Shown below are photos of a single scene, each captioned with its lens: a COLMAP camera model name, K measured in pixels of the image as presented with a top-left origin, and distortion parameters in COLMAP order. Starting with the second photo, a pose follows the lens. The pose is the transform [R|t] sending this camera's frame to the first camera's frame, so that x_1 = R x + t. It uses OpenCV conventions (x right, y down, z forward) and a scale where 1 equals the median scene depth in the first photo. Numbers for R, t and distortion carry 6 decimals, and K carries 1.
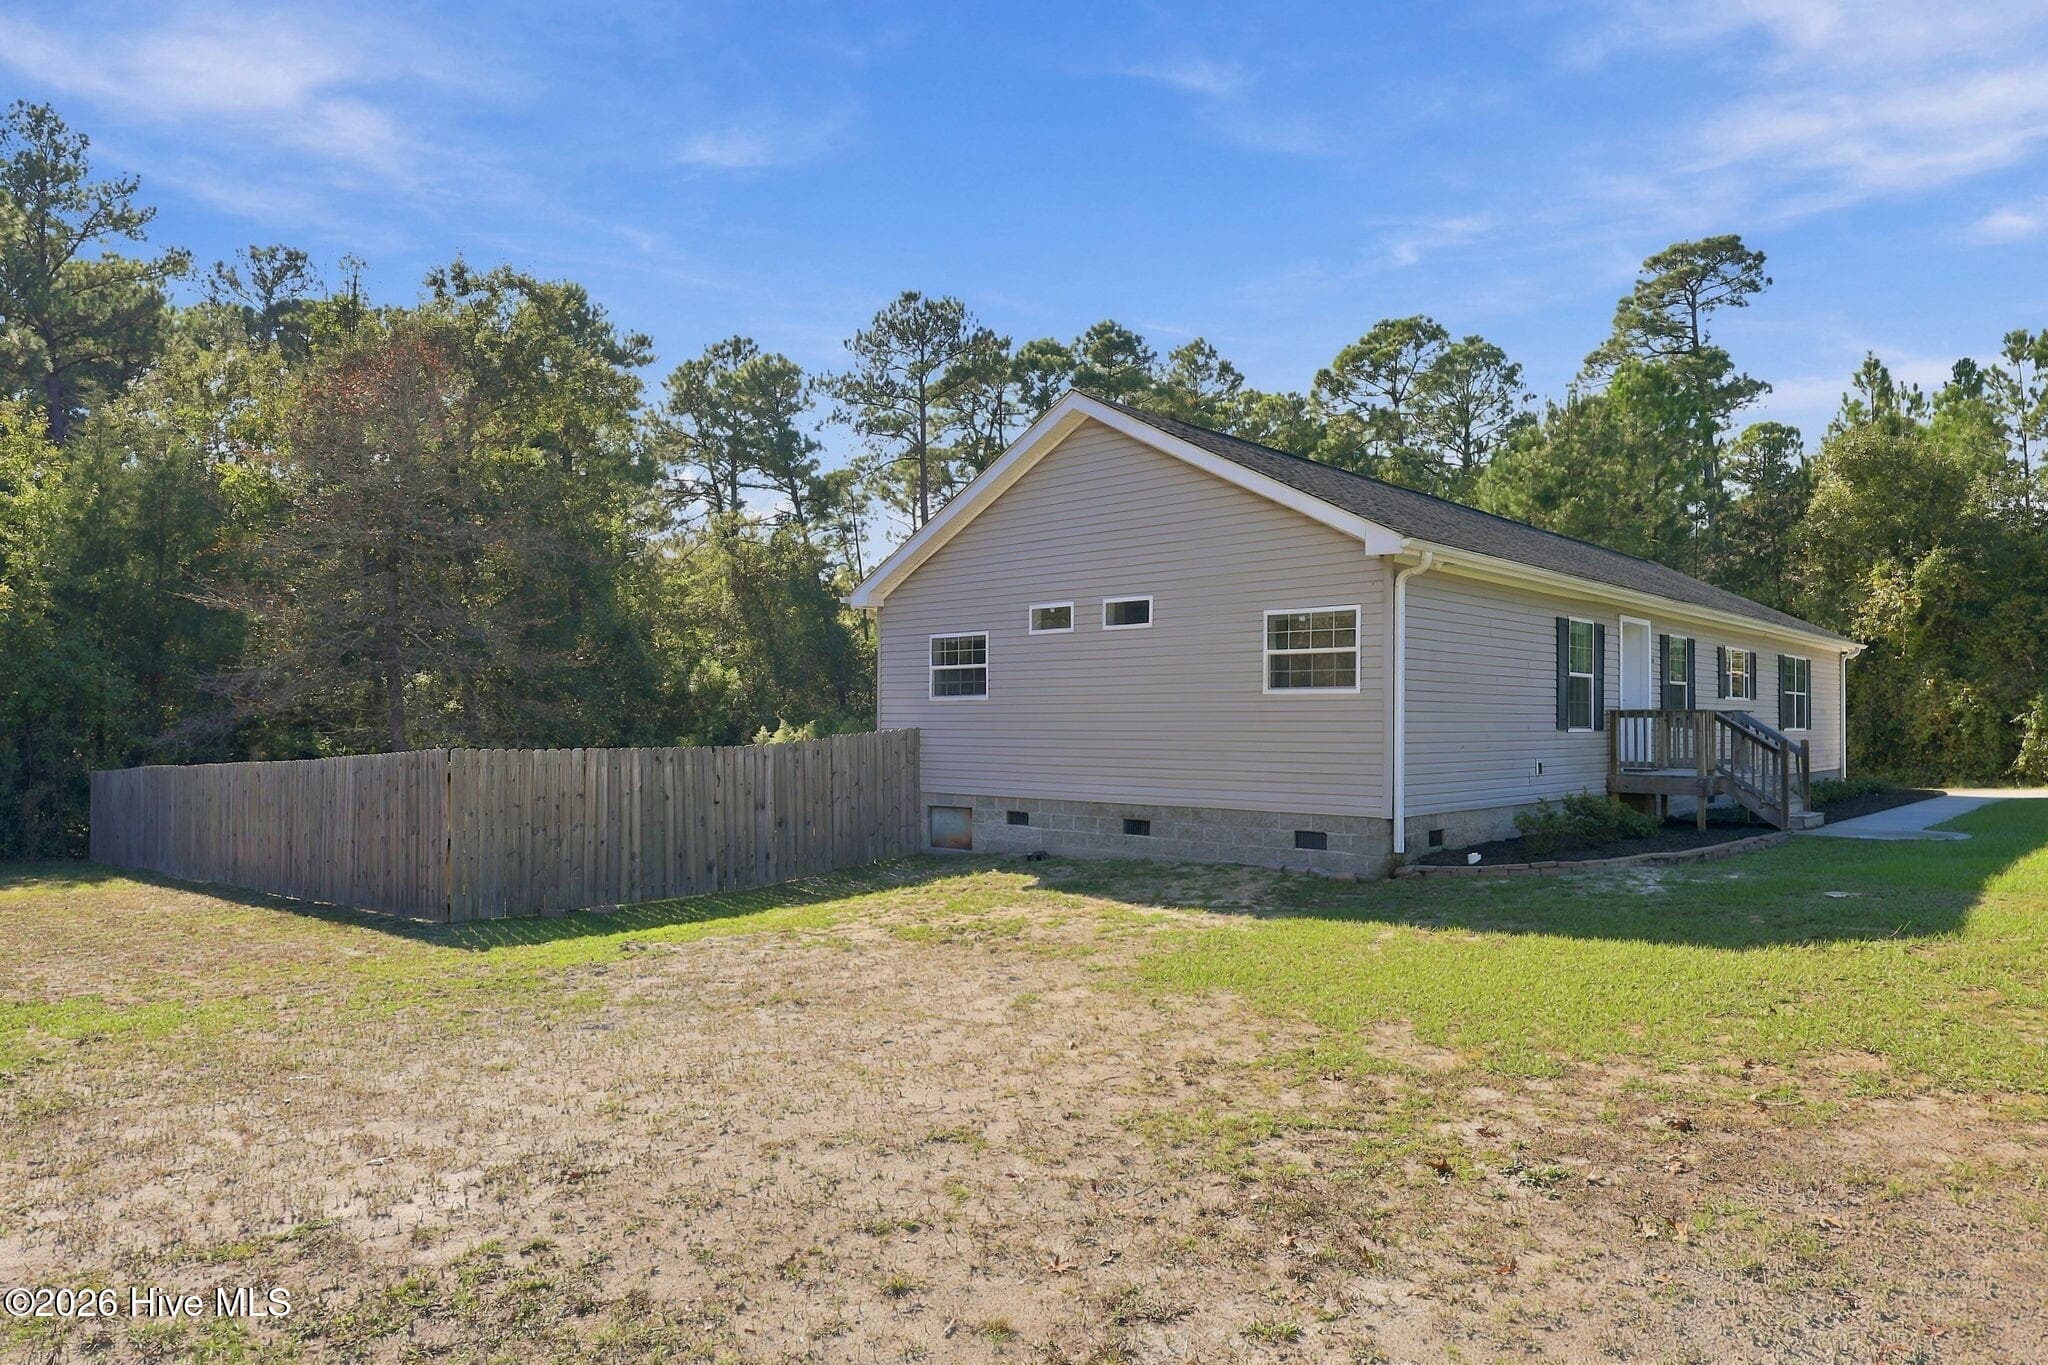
lens RADIAL K [[1259.2, 0, 1037.3], [0, 1259.2, 693.5], [0, 0, 1]] dist [-0.003310, 0.002278]
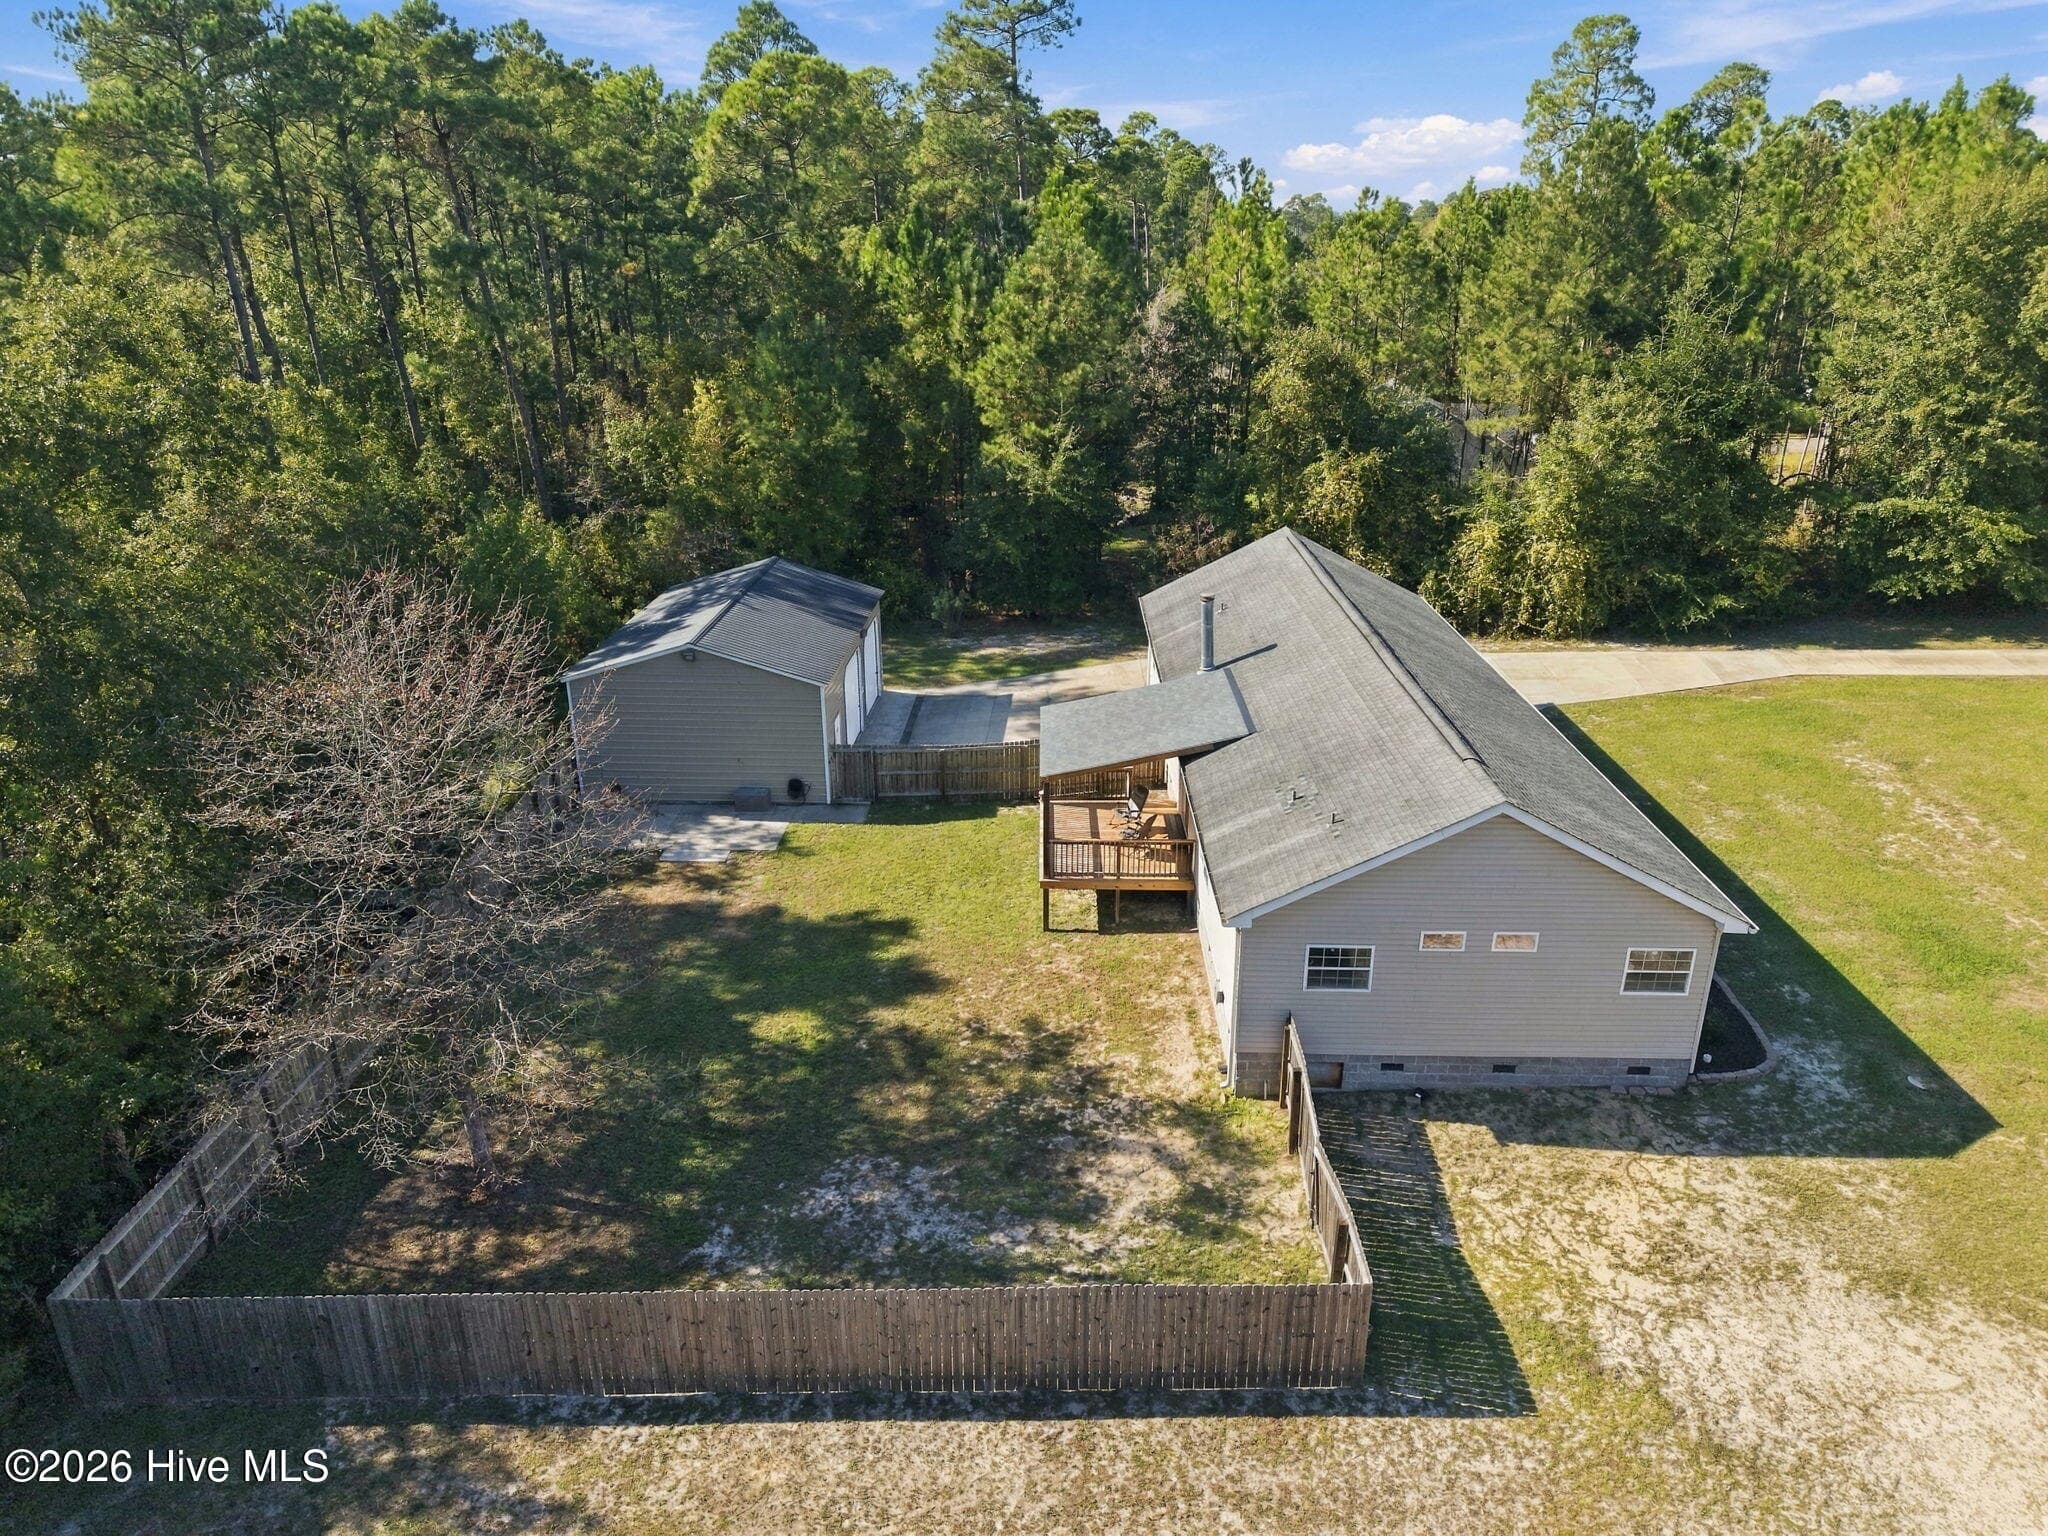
lens RADIAL K [[1364.6, 0, 1019.9], [0, 1364.6, 778.4], [0, 0, 1]] dist [0.025725, -0.020019]
pose [[0.744679, -0.255426, 0.616612, -0.316109], [-0.008666, 0.920093, 0.391605, -0.210858], [-0.667366, -0.296964, 0.682961, 0.092924]]
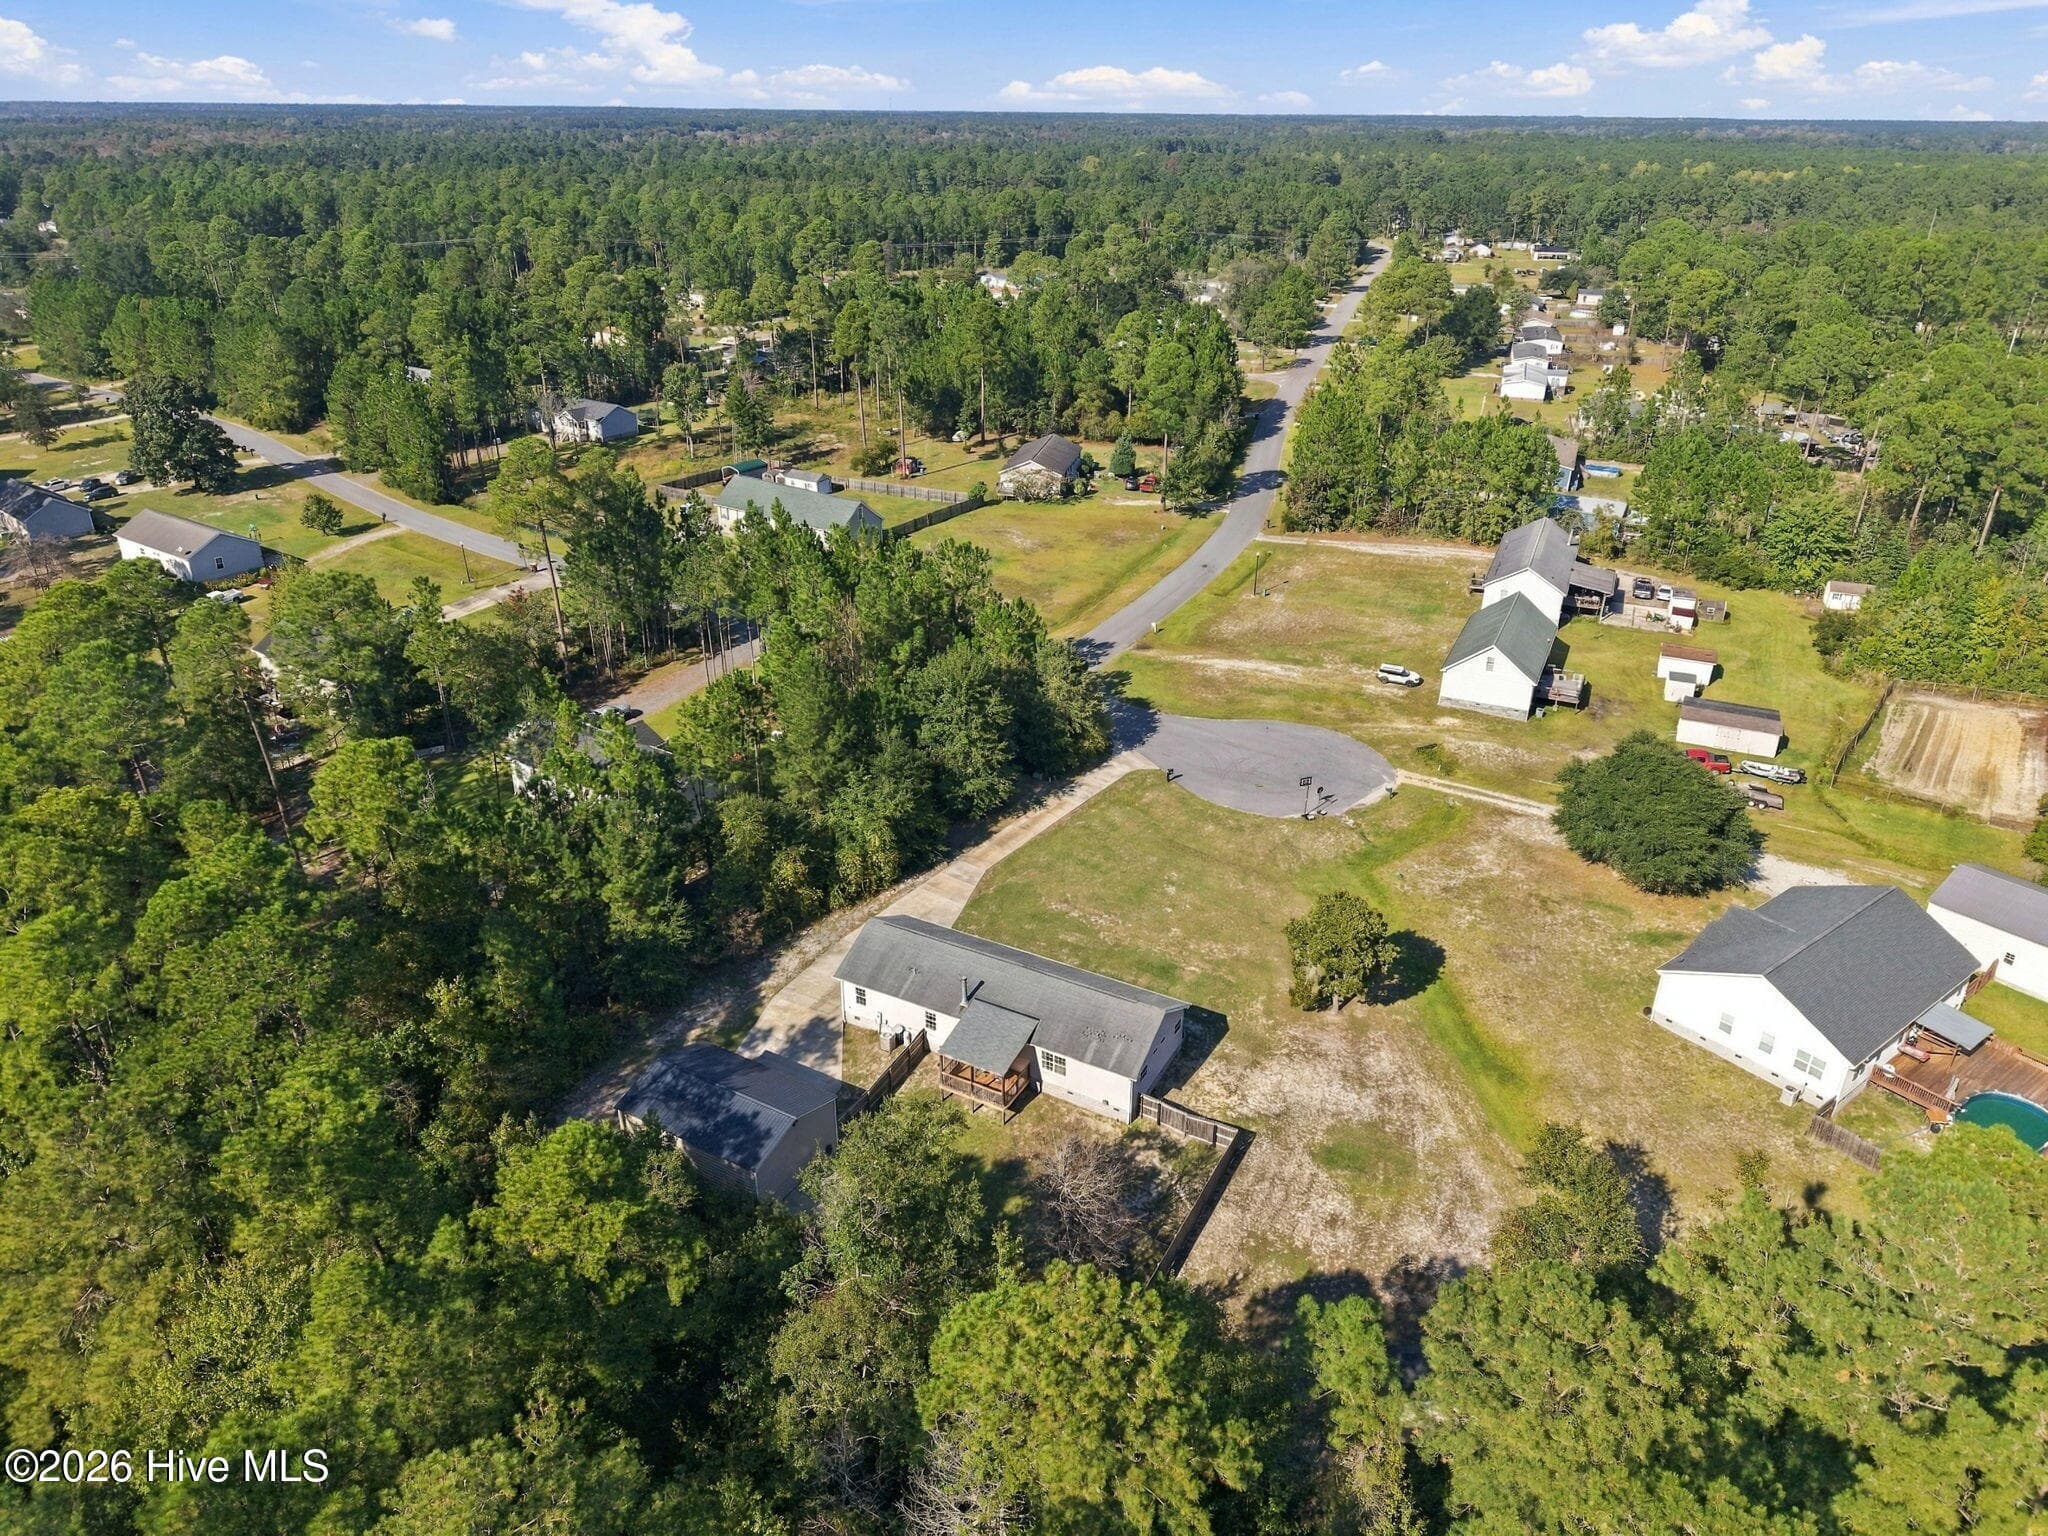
lens RADIAL K [[1364.6, 0, 1018.9], [0, 1364.6, 763.3], [0, 0, 1]] dist [0.025725, -0.020019]
pose [[-0.243569, -0.420707, 0.873888, -1.072024], [-0.031649, 0.903991, 0.426378, -0.883771], [-0.969367, 0.076195, -0.233499, 0.712720]]
